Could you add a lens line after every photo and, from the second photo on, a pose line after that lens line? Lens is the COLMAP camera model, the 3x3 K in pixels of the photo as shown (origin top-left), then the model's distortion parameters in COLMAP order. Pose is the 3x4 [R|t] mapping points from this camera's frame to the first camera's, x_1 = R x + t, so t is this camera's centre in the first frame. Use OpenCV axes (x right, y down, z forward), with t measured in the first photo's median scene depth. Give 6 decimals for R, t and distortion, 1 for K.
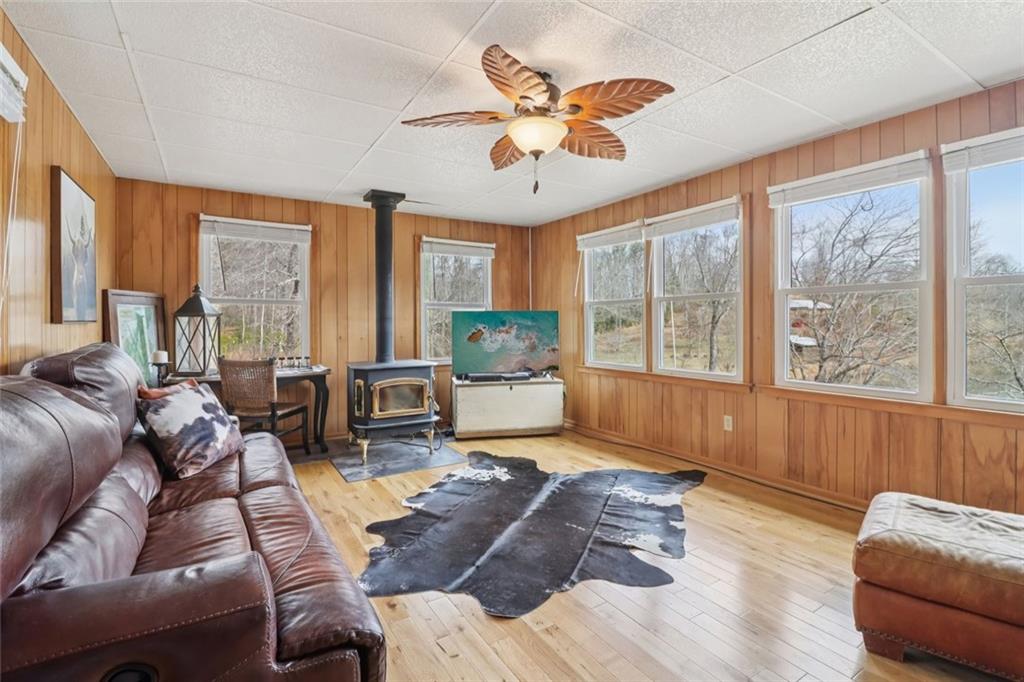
lens RADIAL K [[476.4, 0, 510.0], [0, 476.4, 330.8], [0, 0, 1]] dist [-0.004113, -0.011088]
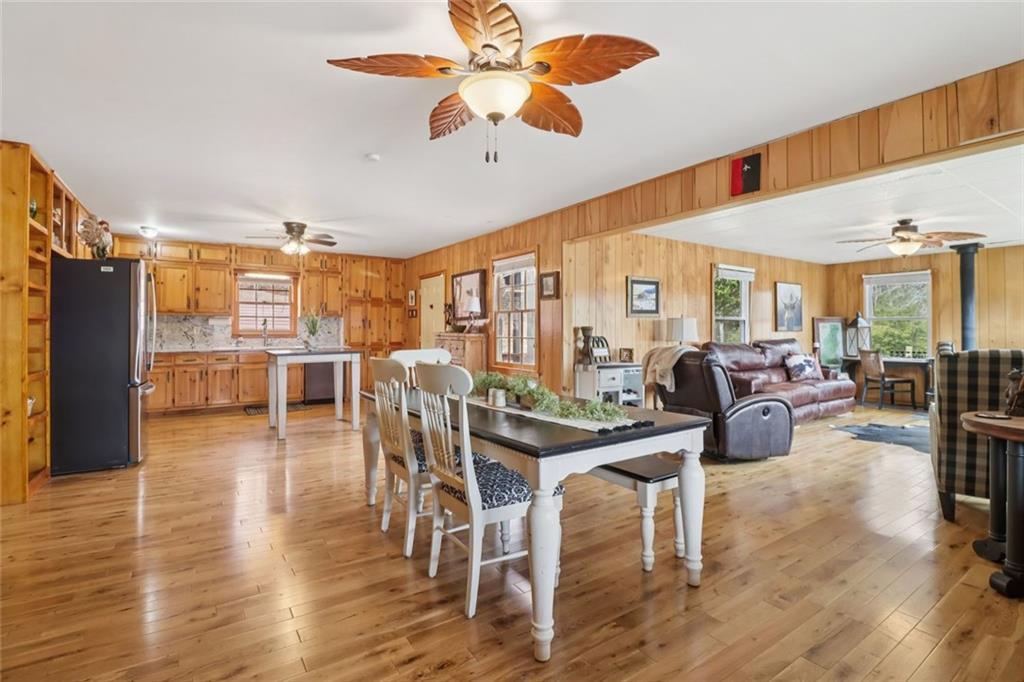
lens RADIAL K [[476.4, 0, 515.1], [0, 476.4, 324.7], [0, 0, 1]] dist [-0.004113, -0.011088]
pose [[0.051052, -0.009829, -0.998648, 1.247953], [-0.014454, 0.999840, -0.010579, -0.002166], [0.998591, 0.014974, 0.050902, -0.532533]]
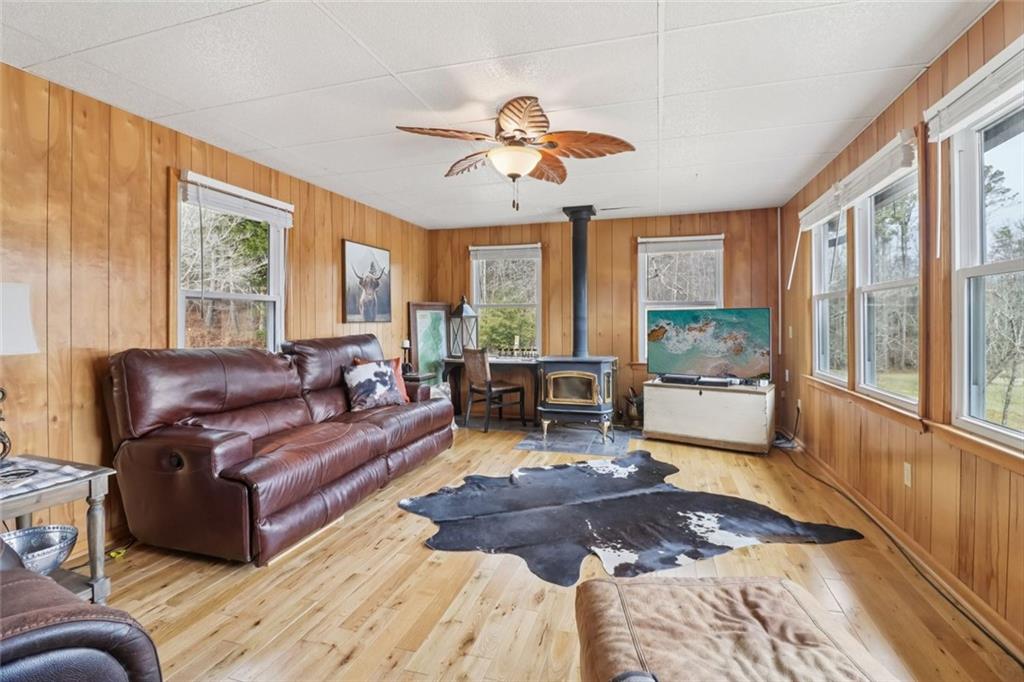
lens RADIAL K [[476.4, 0, 507.9], [0, 476.4, 331.7], [0, 0, 1]] dist [-0.004113, -0.011088]
pose [[0.665234, 0.016252, -0.746458, 0.522779], [-0.009931, 0.999867, 0.012919, -0.007606], [0.746569, -0.001181, 0.665307, 0.131086]]
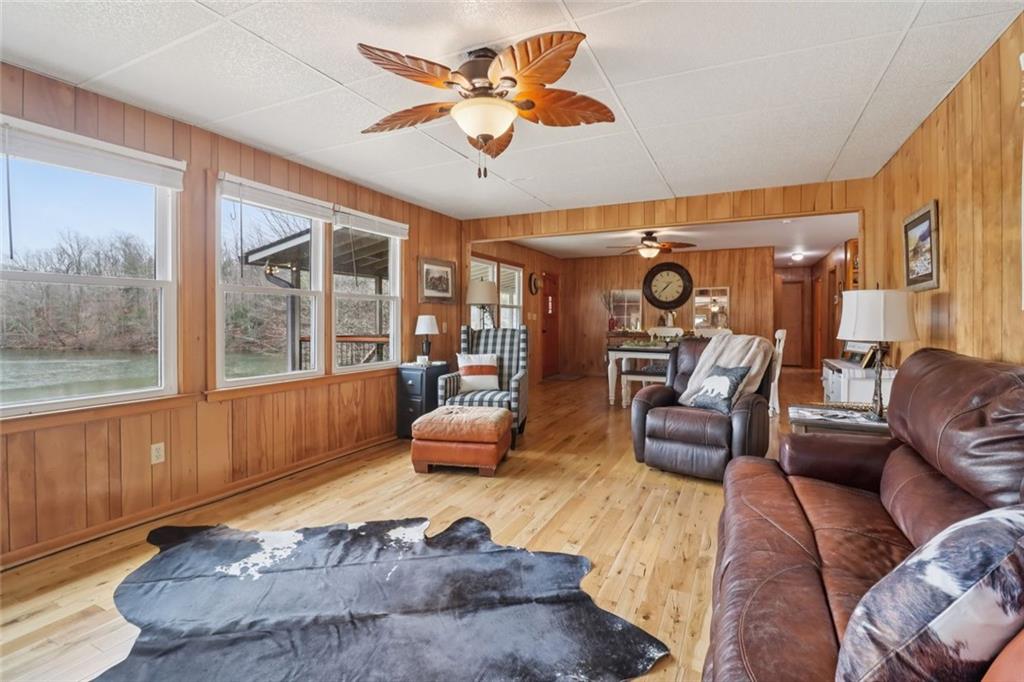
lens RADIAL K [[476.4, 0, 514.0], [0, 476.4, 319.6], [0, 0, 1]] dist [-0.004113, -0.011088]
pose [[-0.546183, 0.003652, 0.837658, -0.441928], [0.014707, 0.999878, 0.005230, -0.013539], [-0.837537, 0.015177, -0.546170, 0.849093]]
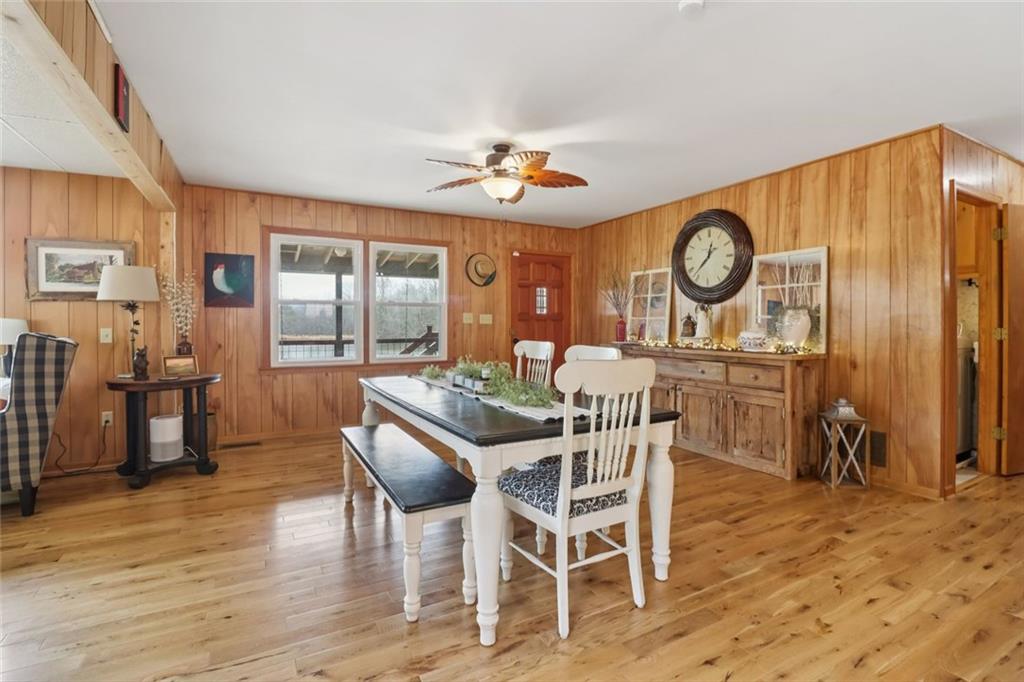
lens RADIAL K [[476.4, 0, 515.5], [0, 476.4, 331.5], [0, 0, 1]] dist [-0.004113, -0.011088]
pose [[0.047478, -0.015731, 0.998748, -0.114260], [0.015196, 0.999772, 0.015025, 0.004701], [-0.998757, 0.014463, 0.047707, -0.593590]]
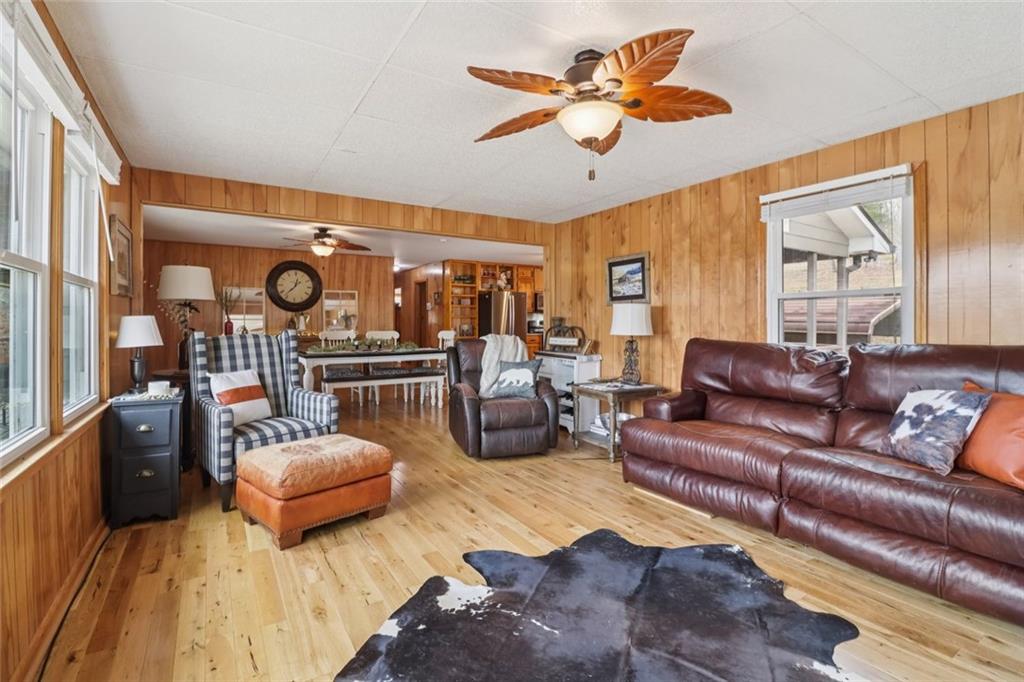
lens RADIAL K [[476.4, 0, 518.8], [0, 476.4, 319.4], [0, 0, 1]] dist [-0.004113, -0.011088]
pose [[-0.999666, 0.004209, -0.025480, 0.127490], [0.003992, 0.999955, 0.008559, -0.018936], [0.025515, 0.008454, -0.999639, 1.122471]]
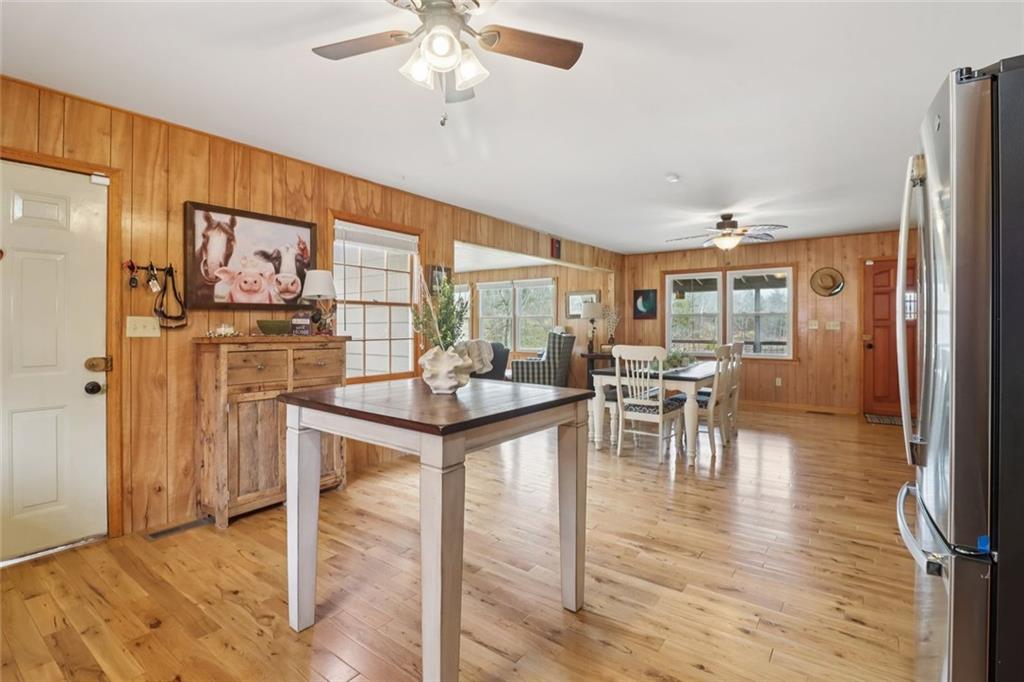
lens RADIAL K [[476.4, 0, 512.6], [0, 476.4, 327.0], [0, 0, 1]] dist [-0.004113, -0.011088]
pose [[0.926407, 0.000348, 0.376523, -0.310607], [0.003962, 0.999935, -0.010672, 0.006064], [-0.376502, 0.011378, 0.926346, -1.539066]]
